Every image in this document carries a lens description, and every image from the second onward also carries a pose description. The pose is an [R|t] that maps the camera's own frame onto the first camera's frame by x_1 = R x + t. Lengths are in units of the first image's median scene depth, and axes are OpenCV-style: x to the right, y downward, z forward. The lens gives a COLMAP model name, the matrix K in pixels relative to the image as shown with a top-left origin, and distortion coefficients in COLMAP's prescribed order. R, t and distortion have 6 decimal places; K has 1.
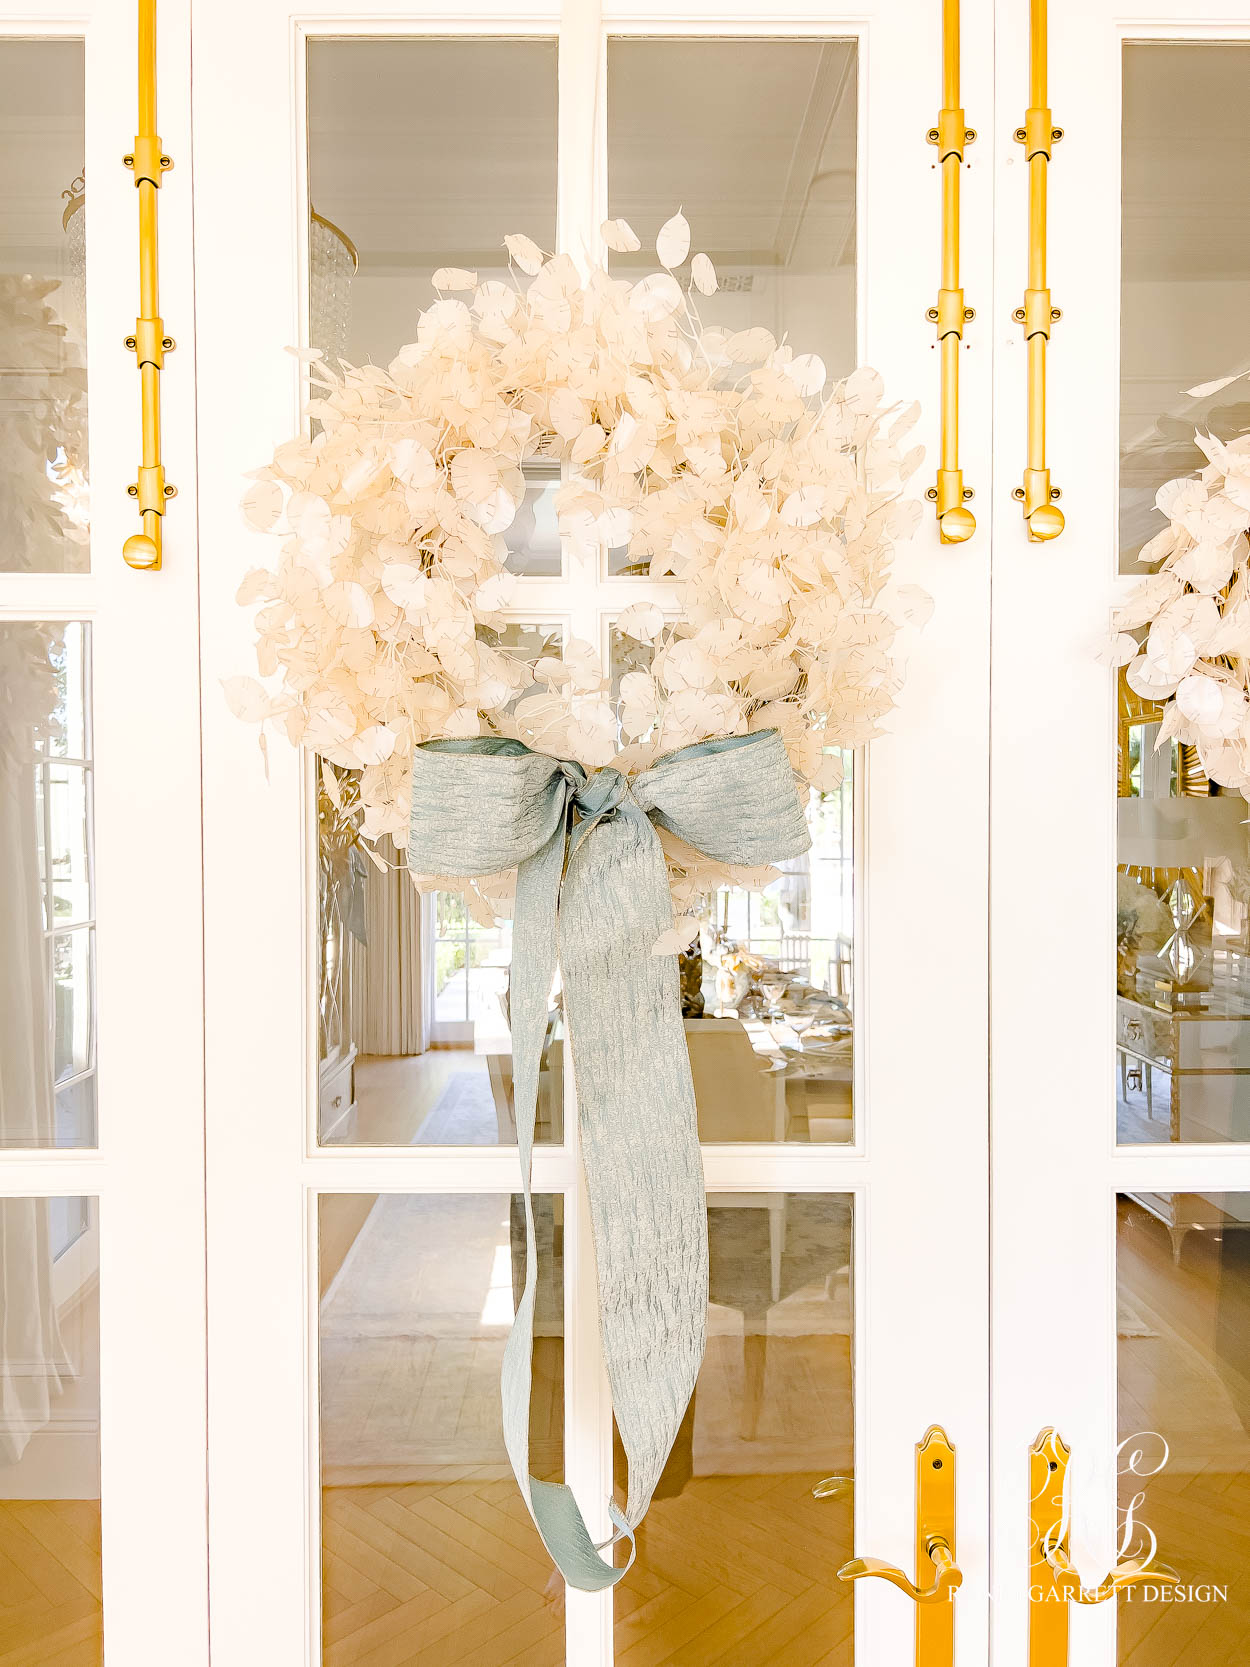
lens RADIAL K [[1252.5, 0, 627.4], [0, 1252.5, 834.4], [0, 0, 1]] dist [0.057446, -0.060169]
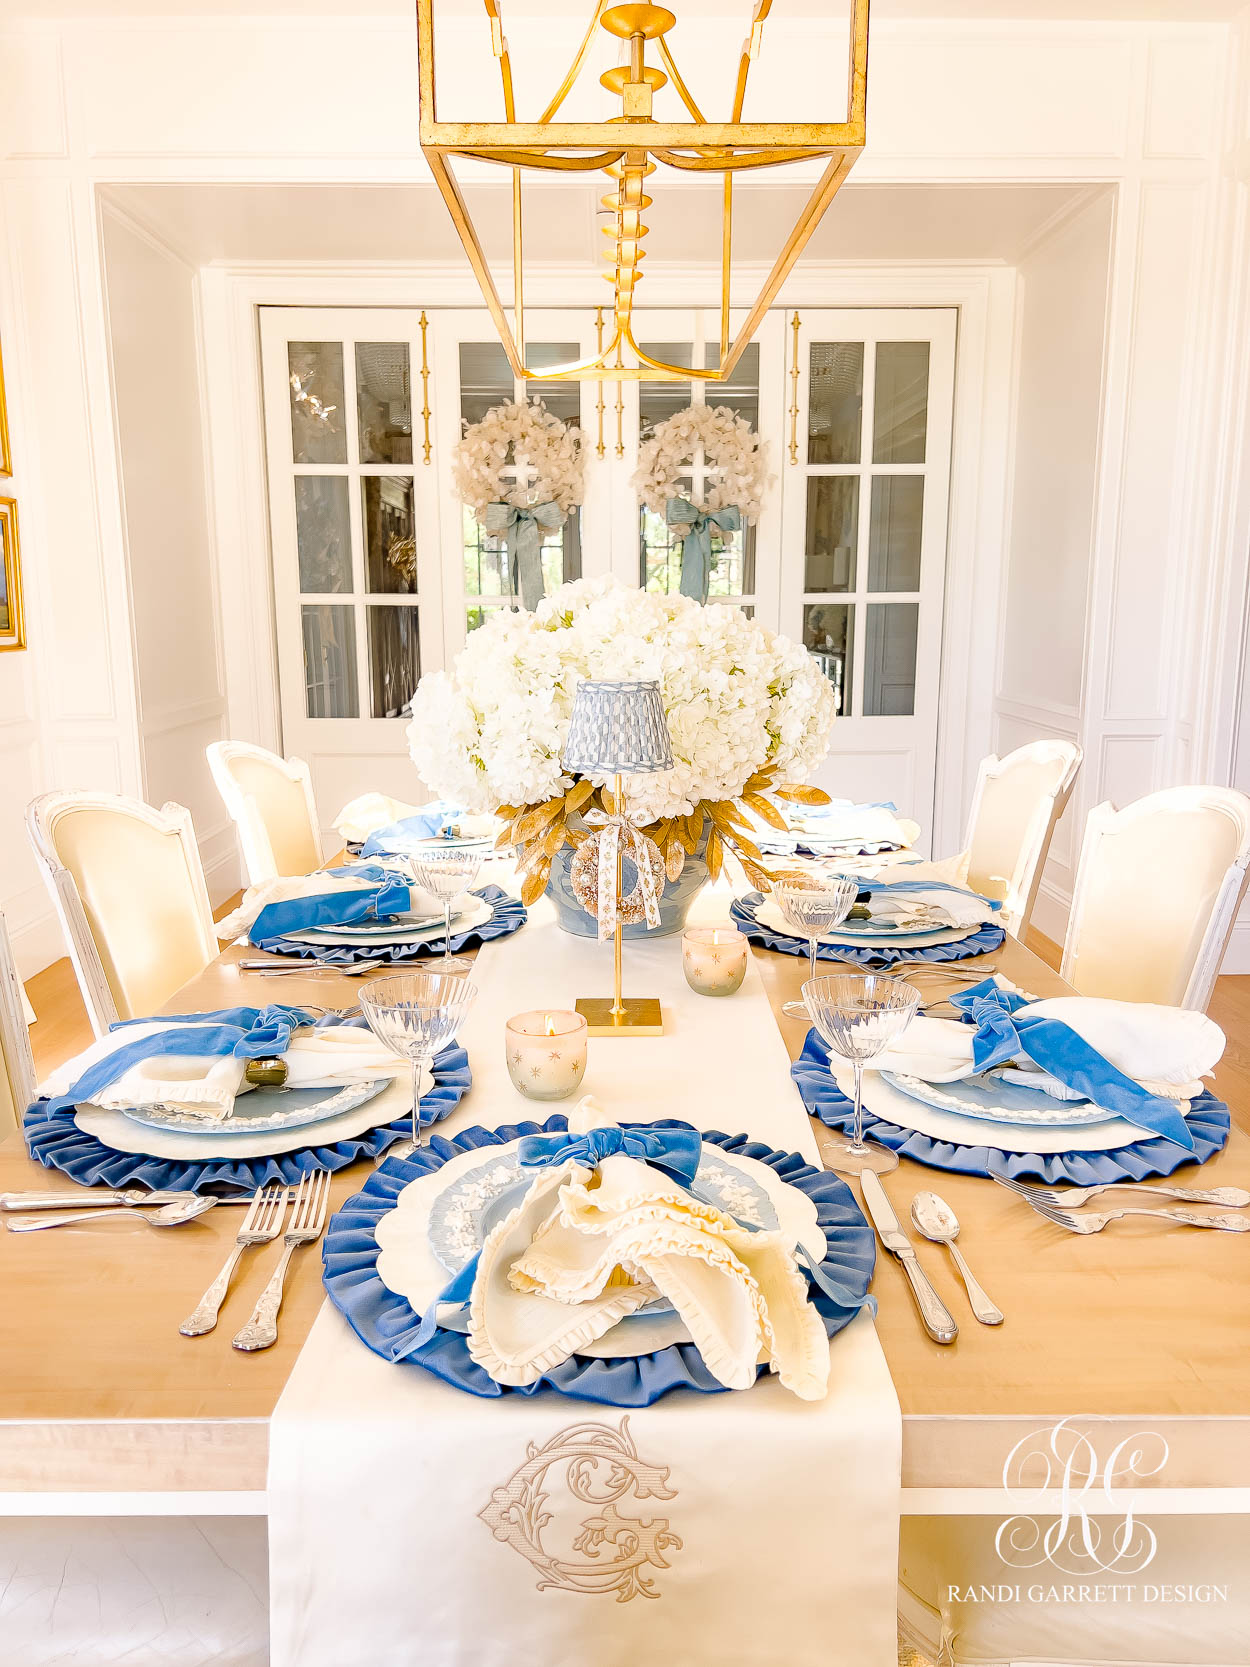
lens RADIAL K [[1252.5, 0, 623.2], [0, 1252.5, 827.8], [0, 0, 1]] dist [0.057446, -0.060169]
pose [[0.999889, 0.002859, -0.014656, 0.443455], [-0.000432, 0.986620, 0.163039, 0.380544], [0.014926, -0.163014, 0.986511, -4.076508]]
